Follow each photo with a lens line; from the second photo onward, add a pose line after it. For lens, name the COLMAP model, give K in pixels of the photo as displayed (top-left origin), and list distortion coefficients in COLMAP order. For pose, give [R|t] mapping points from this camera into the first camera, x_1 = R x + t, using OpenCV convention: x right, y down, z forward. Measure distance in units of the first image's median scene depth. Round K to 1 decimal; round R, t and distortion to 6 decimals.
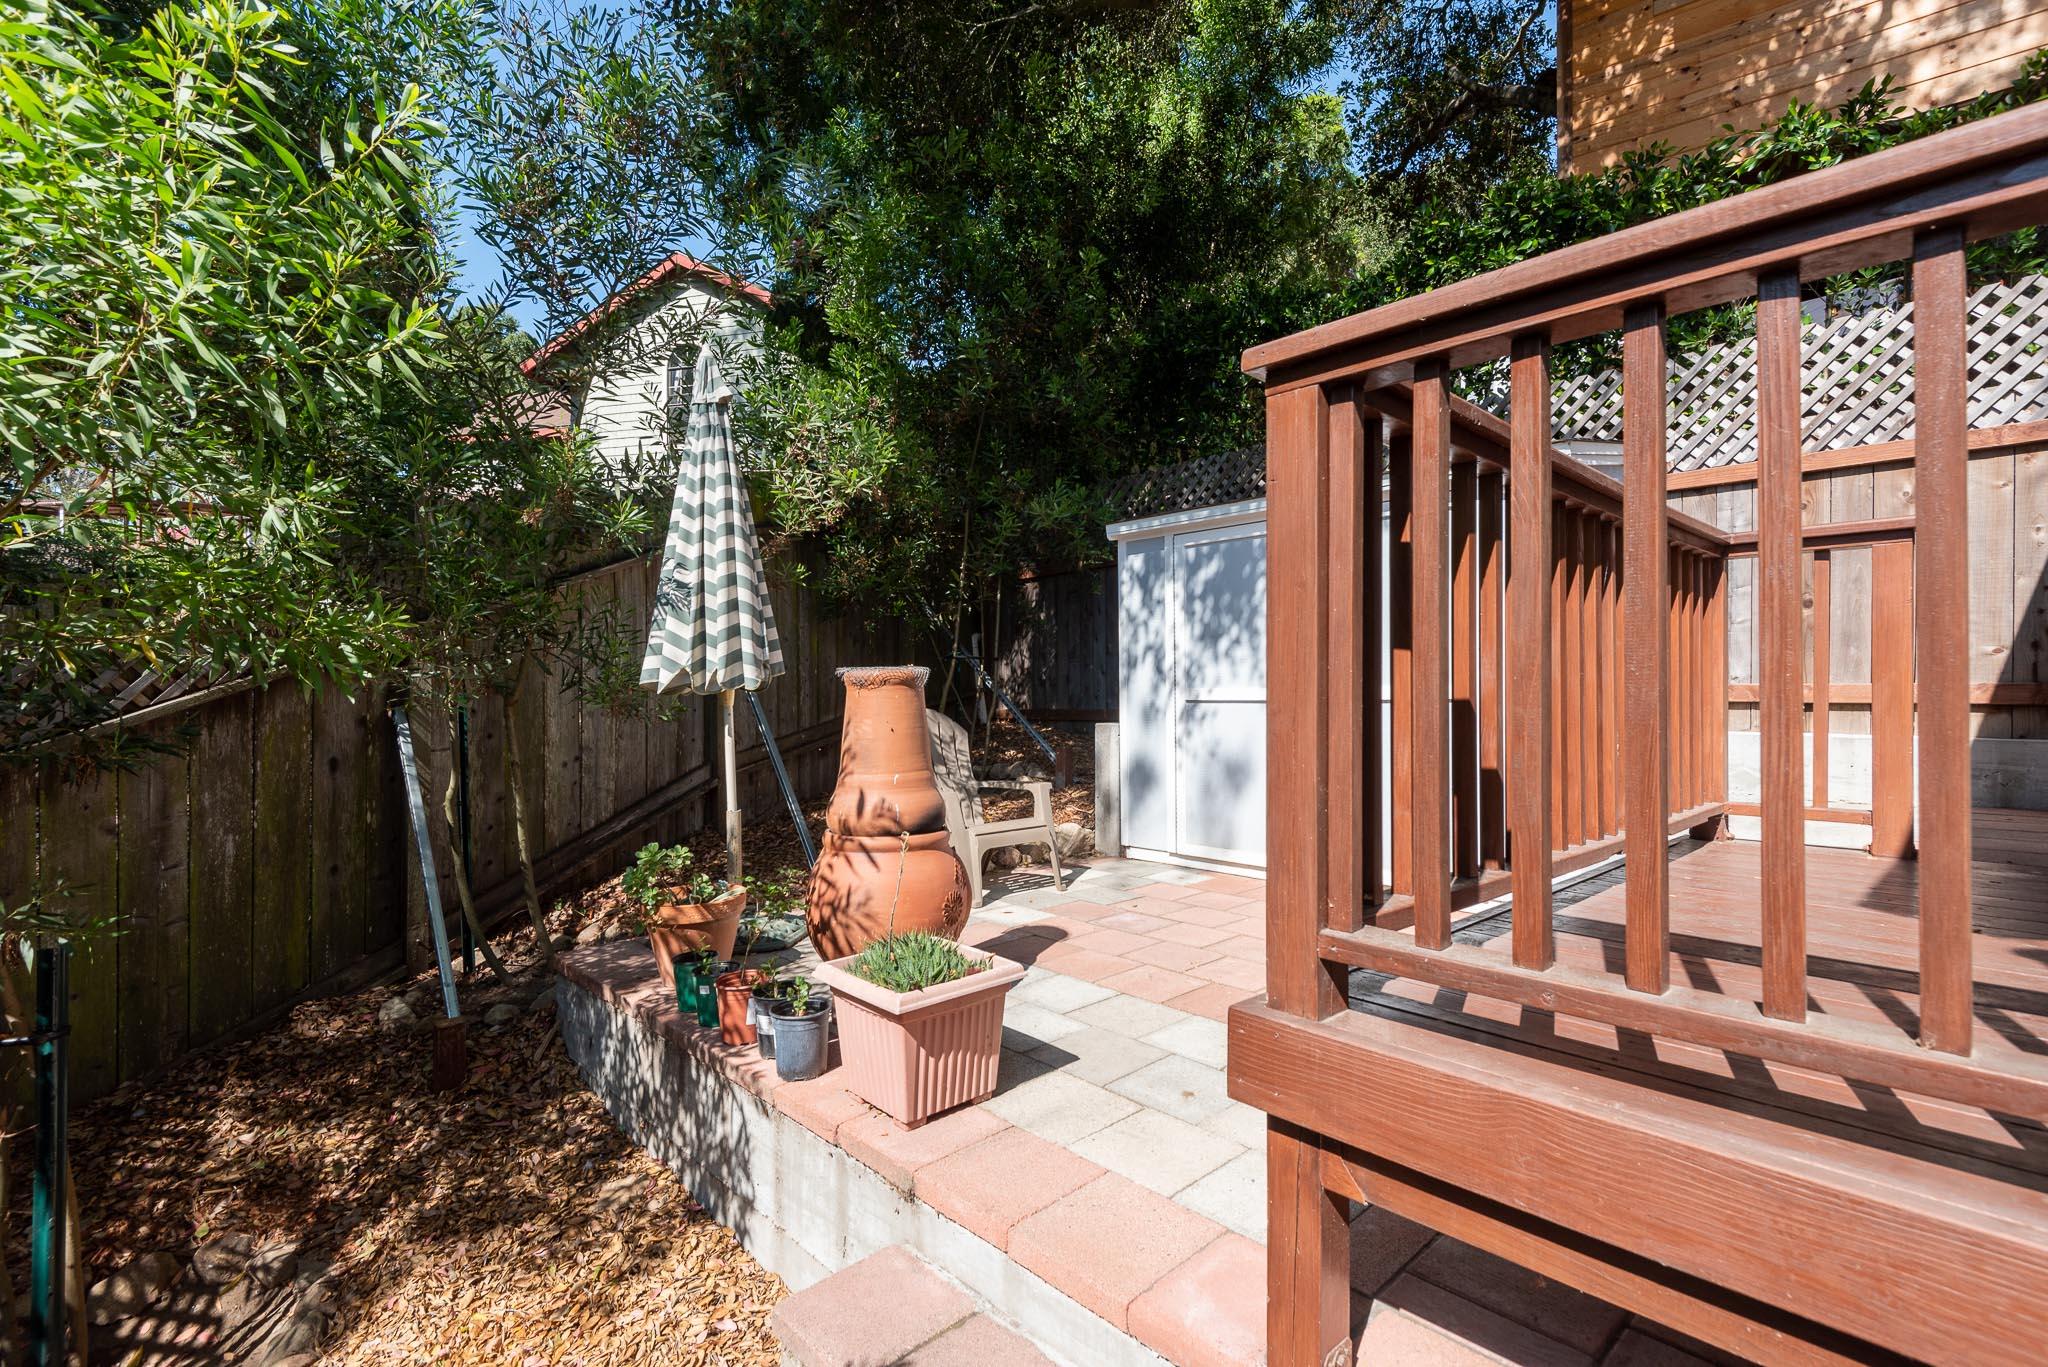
lens RADIAL K [[936.9, 0, 1035.2], [0, 936.9, 701.8], [0, 0, 1]] dist [0.013067, -0.001860]
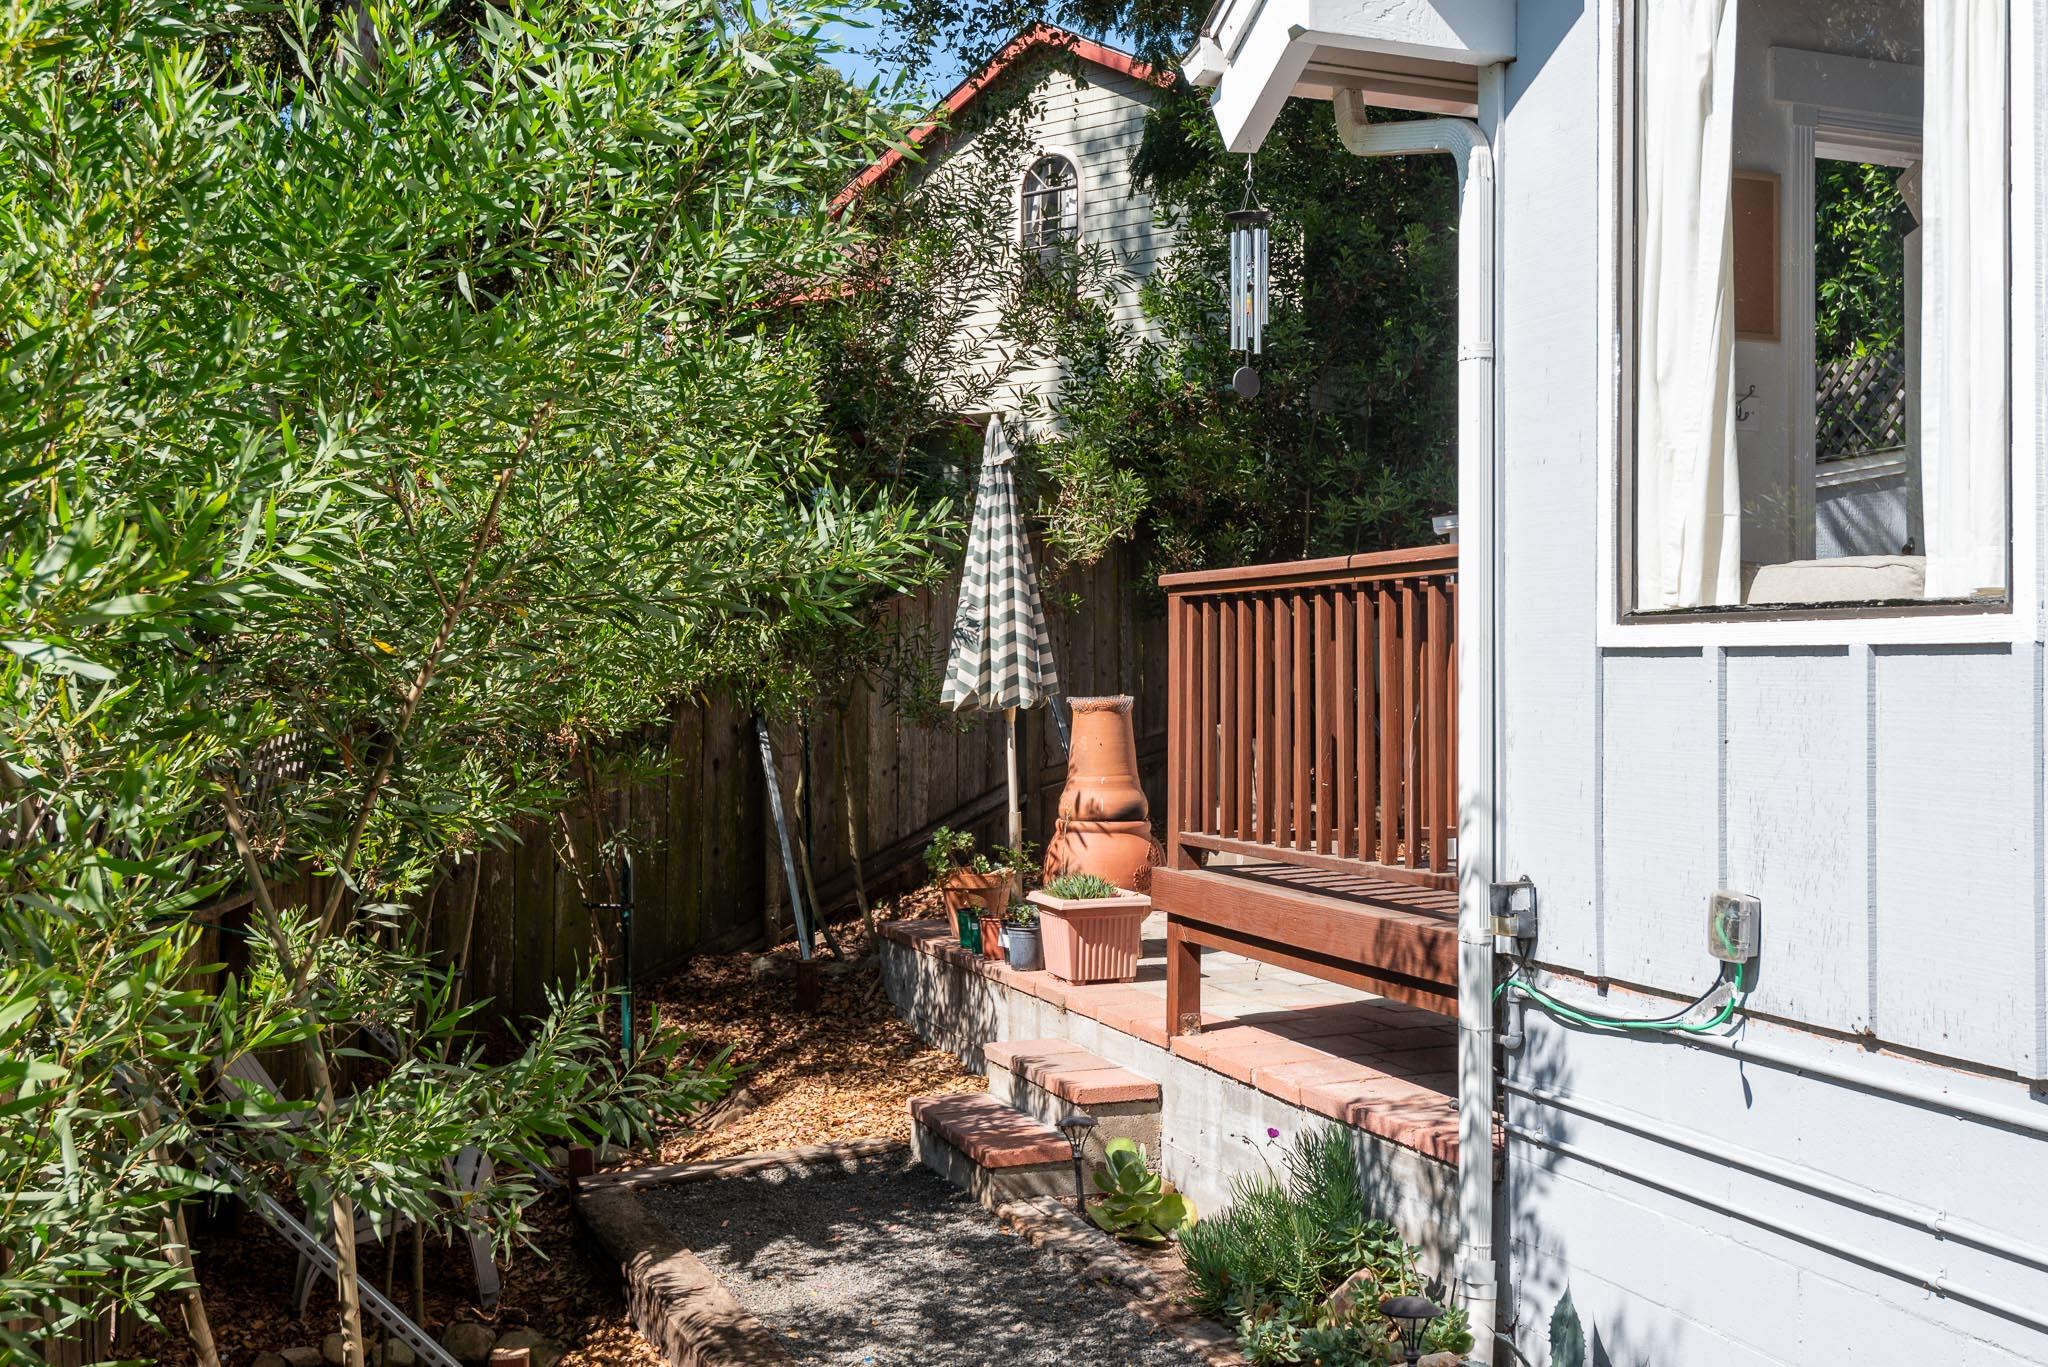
lens RADIAL K [[2016.8, 0, 1024.0], [0, 2016.8, 682.1], [0, 0, 1]] dist [0.001346, 0.000000]
pose [[0.924160, 0.002253, -0.381998, 0.667074], [-0.002976, 0.999995, -0.001304, -0.042920], [0.381993, 0.002342, 0.924162, -1.352029]]
